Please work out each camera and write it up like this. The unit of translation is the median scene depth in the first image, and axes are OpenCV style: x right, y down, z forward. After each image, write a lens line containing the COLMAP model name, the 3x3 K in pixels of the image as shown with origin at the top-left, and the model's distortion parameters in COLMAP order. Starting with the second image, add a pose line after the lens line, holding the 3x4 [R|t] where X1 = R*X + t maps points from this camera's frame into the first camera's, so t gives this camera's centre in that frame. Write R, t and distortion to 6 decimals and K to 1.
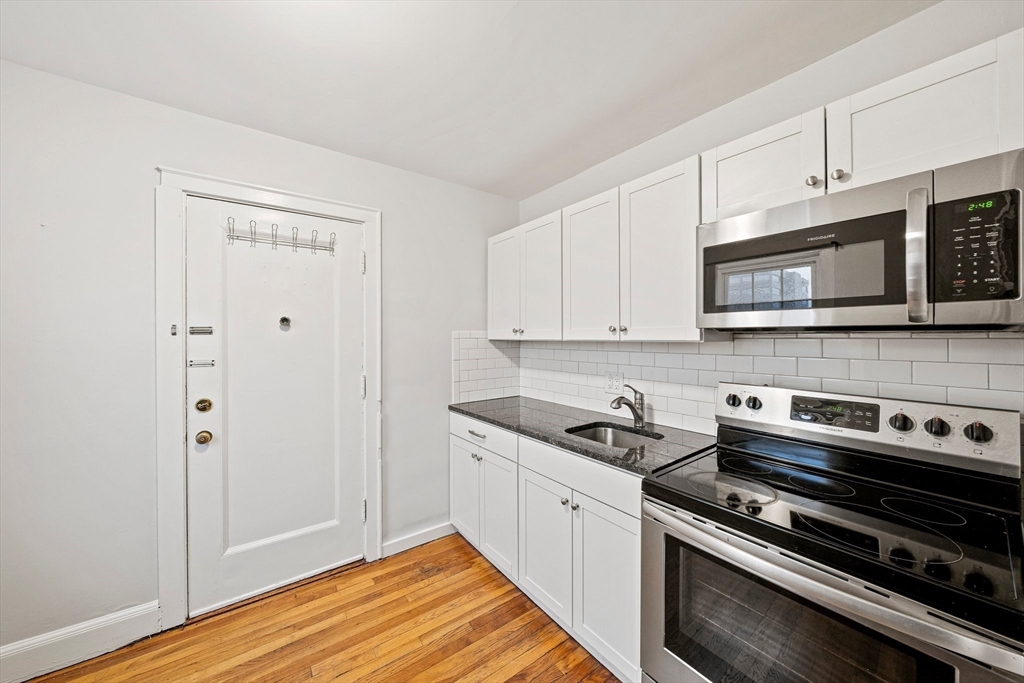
lens RADIAL K [[359.2, 0, 512.4], [0, 359.2, 333.6], [0, 0, 1]] dist [-0.001275, -0.000186]
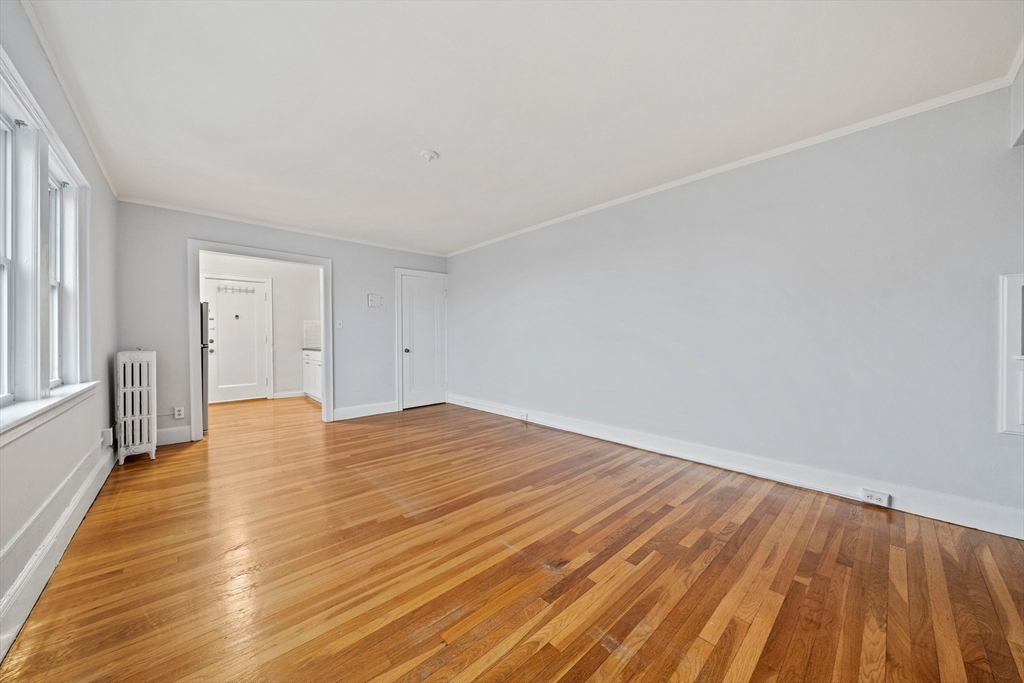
lens RADIAL K [[357.0, 0, 514.3], [0, 357.0, 340.2], [0, 0, 1]] dist [-0.001746, -0.000095]
pose [[0.994403, -0.004451, 0.105562, 1.473163], [0.003105, 0.999912, 0.012910, 0.145001], [-0.105610, -0.012510, 0.994329, -2.399578]]
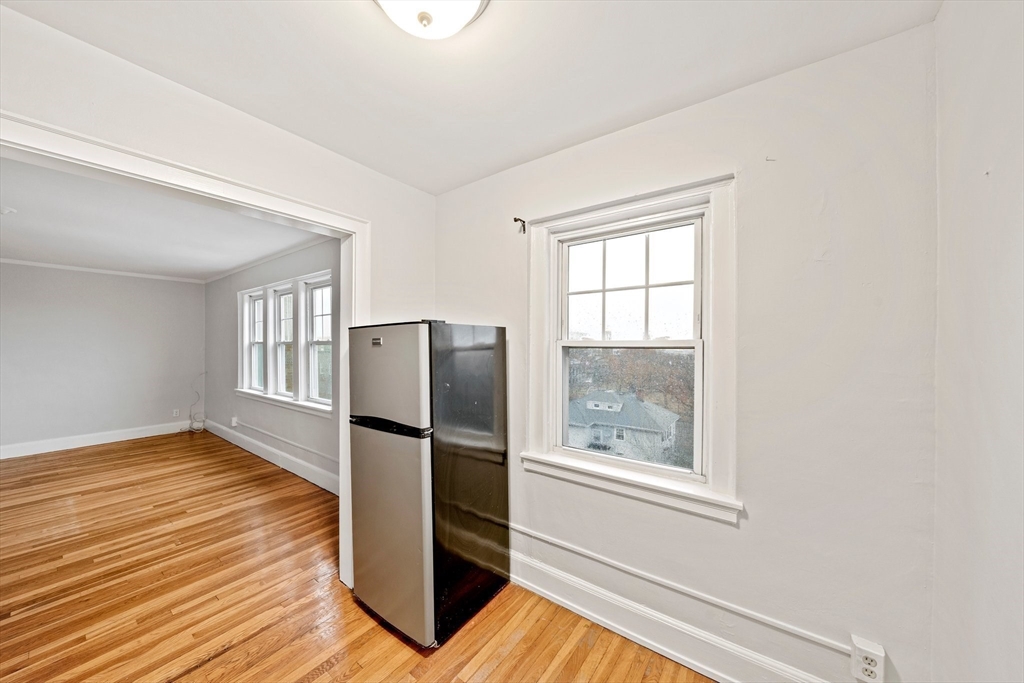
lens RADIAL K [[346.1, 0, 504.8], [0, 346.1, 349.5], [0, 0, 1]] dist [-0.005674, -0.000068]
pose [[-0.955617, -0.002609, -0.294602, -0.266131], [-0.002258, 0.999996, -0.001533, 0.002814], [0.294605, -0.000800, -0.955619, 1.015200]]
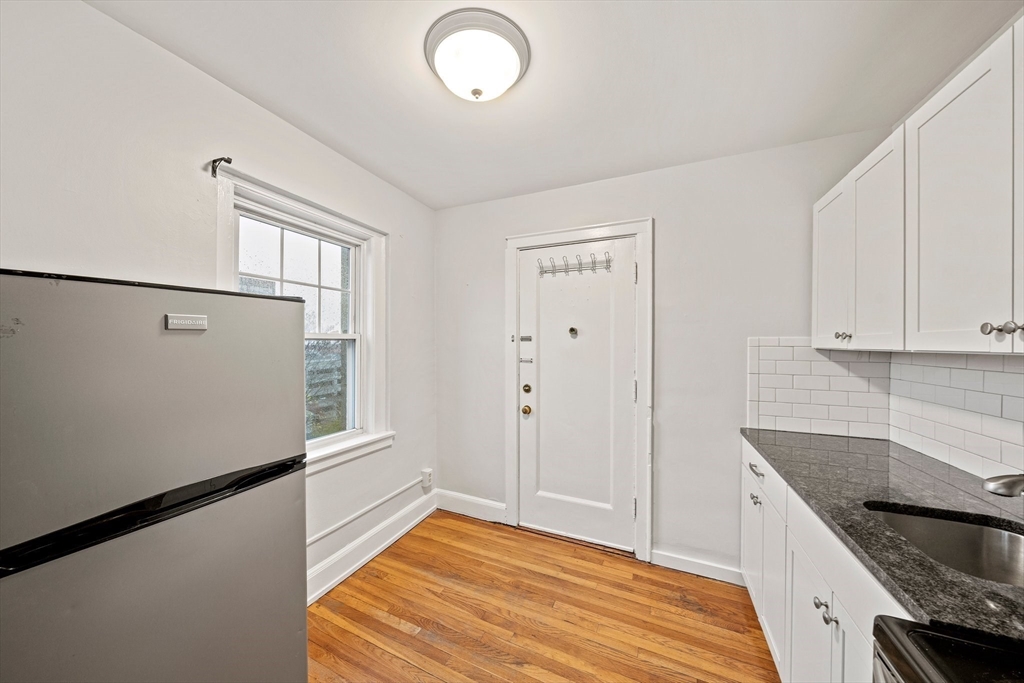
lens RADIAL K [[356.0, 0, 500.3], [0, 356.0, 344.4], [0, 0, 1]] dist [-0.001497, -0.000097]
pose [[0.481489, 0.006659, -0.876427, 0.355642], [0.000719, 0.999968, 0.007992, 0.003181], [0.876452, -0.004478, 0.481469, 0.174164]]
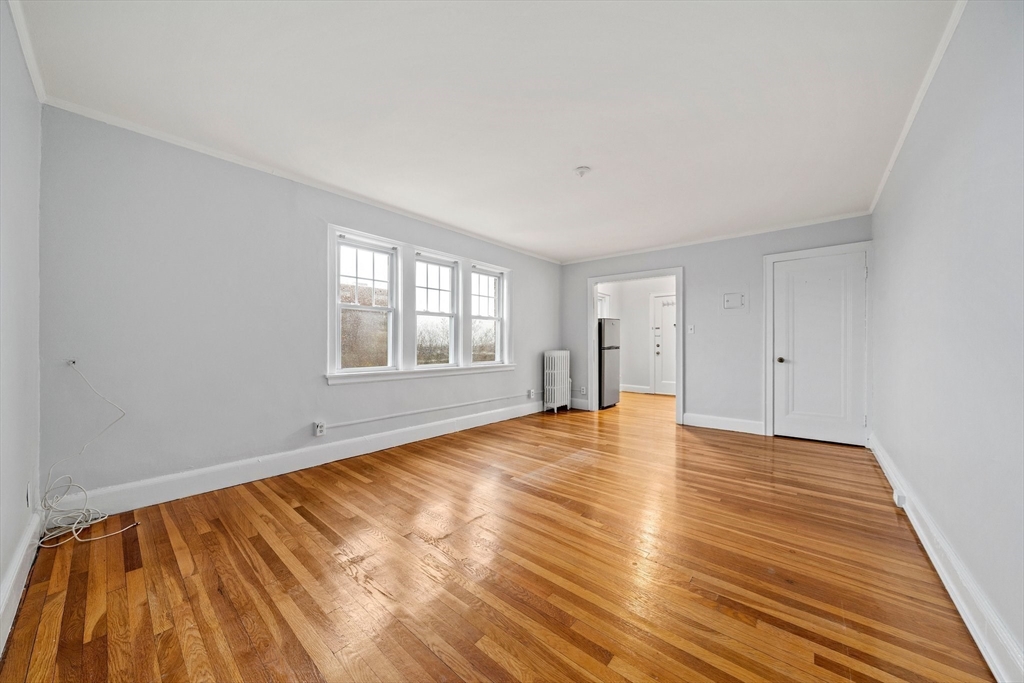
lens RADIAL K [[356.0, 0, 500.3], [0, 356.0, 344.4], [0, 0, 1]] dist [-0.001497, -0.000097]
pose [[0.200835, 0.001195, -0.979624, 2.714293], [0.004458, 0.999988, 0.002133, 0.154411], [0.979615, -0.004796, 0.200827, -1.578502]]
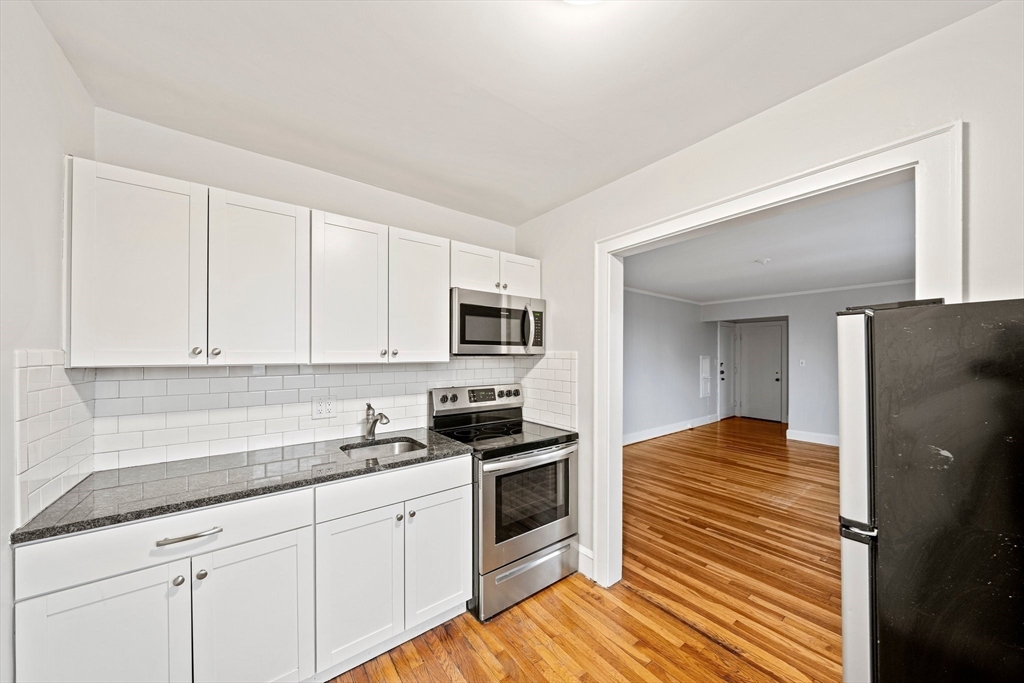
lens RADIAL K [[346.1, 0, 504.8], [0, 346.1, 349.5], [0, 0, 1]] dist [-0.005674, -0.000068]
pose [[-0.002218, 0.016986, 0.999853, -0.744353], [-0.009224, 0.999813, -0.017006, -0.006232], [-0.999955, -0.009260, -0.002060, 0.599192]]
